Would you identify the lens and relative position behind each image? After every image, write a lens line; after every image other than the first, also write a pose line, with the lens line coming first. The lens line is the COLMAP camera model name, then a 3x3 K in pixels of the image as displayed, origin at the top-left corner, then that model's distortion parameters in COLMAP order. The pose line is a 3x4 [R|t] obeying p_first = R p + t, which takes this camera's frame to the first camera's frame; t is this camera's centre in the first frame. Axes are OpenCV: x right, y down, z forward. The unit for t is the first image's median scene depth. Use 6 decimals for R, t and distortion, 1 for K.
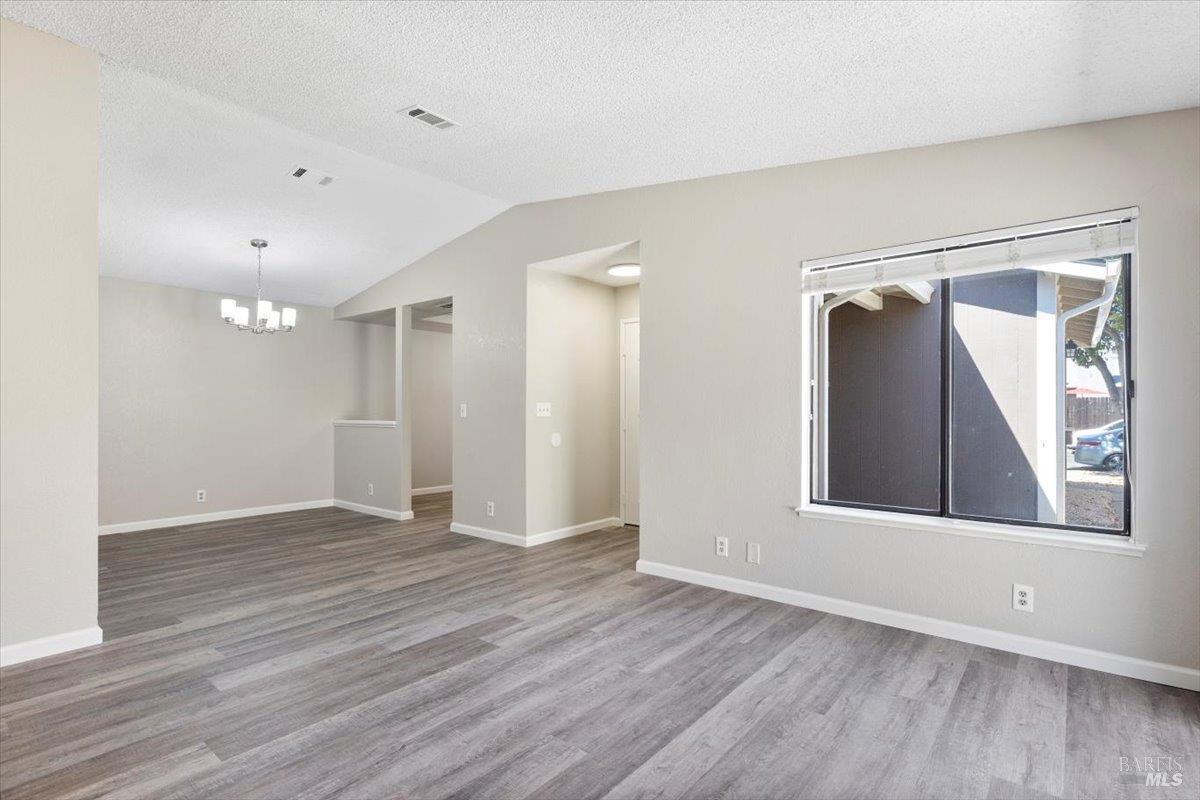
lens RADIAL K [[583.1, 0, 606.0], [0, 583.1, 409.9], [0, 0, 1]] dist [-0.001777, 0.000831]
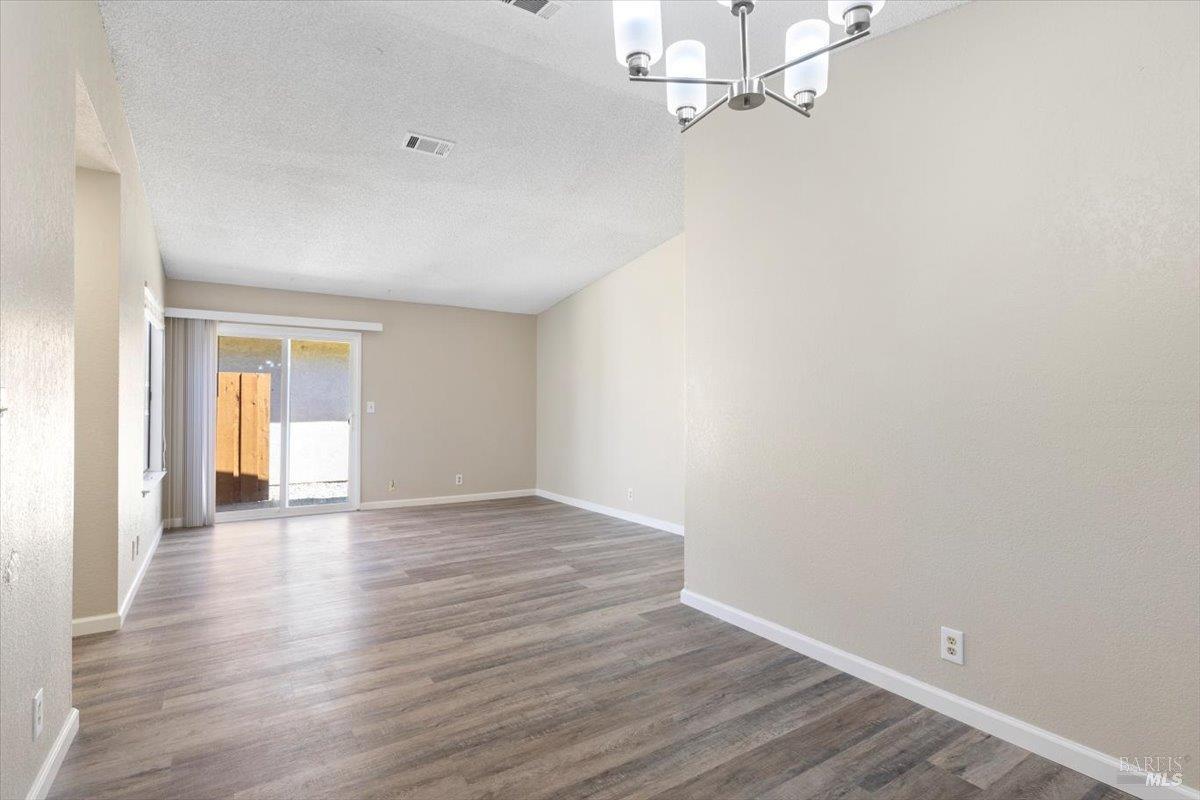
lens RADIAL K [[583.1, 0, 606.0], [0, 583.1, 409.9], [0, 0, 1]] dist [-0.001777, 0.000831]
pose [[-0.954308, -0.004943, 0.298782, -1.029671], [-0.003936, 0.999984, 0.003972, -0.000769], [-0.298797, 0.002615, -0.954313, 2.100006]]
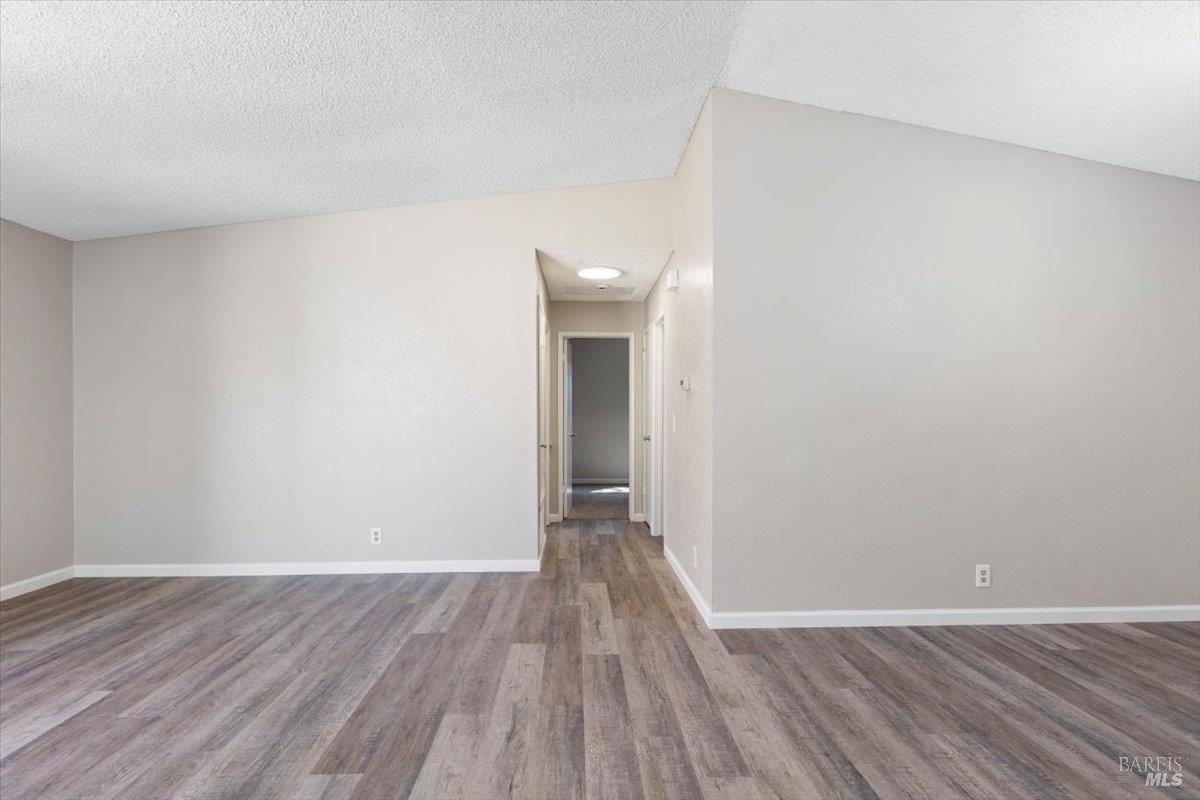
lens RADIAL K [[583.1, 0, 606.0], [0, 583.1, 409.9], [0, 0, 1]] dist [-0.001777, 0.000831]
pose [[-0.745937, -0.005969, -0.665990, 0.011004], [-0.001128, 0.999970, -0.007699, -0.002375], [0.666015, -0.004991, -0.745921, 1.617030]]
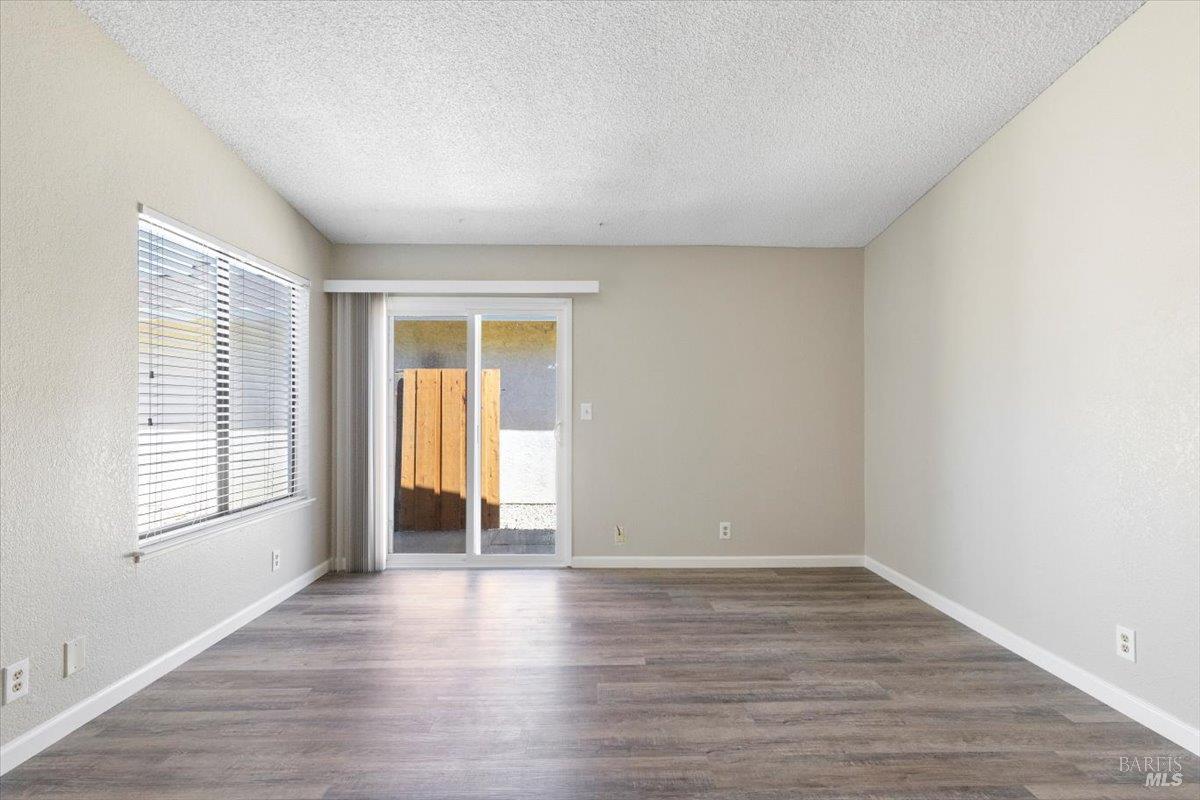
lens RADIAL K [[583.1, 0, 606.0], [0, 583.1, 409.9], [0, 0, 1]] dist [-0.001777, 0.000831]
pose [[-0.652062, -0.001350, 0.758164, -0.651273], [-0.001964, 0.999998, 0.000092, -0.003247], [-0.758163, -0.001429, -0.652064, 1.176818]]
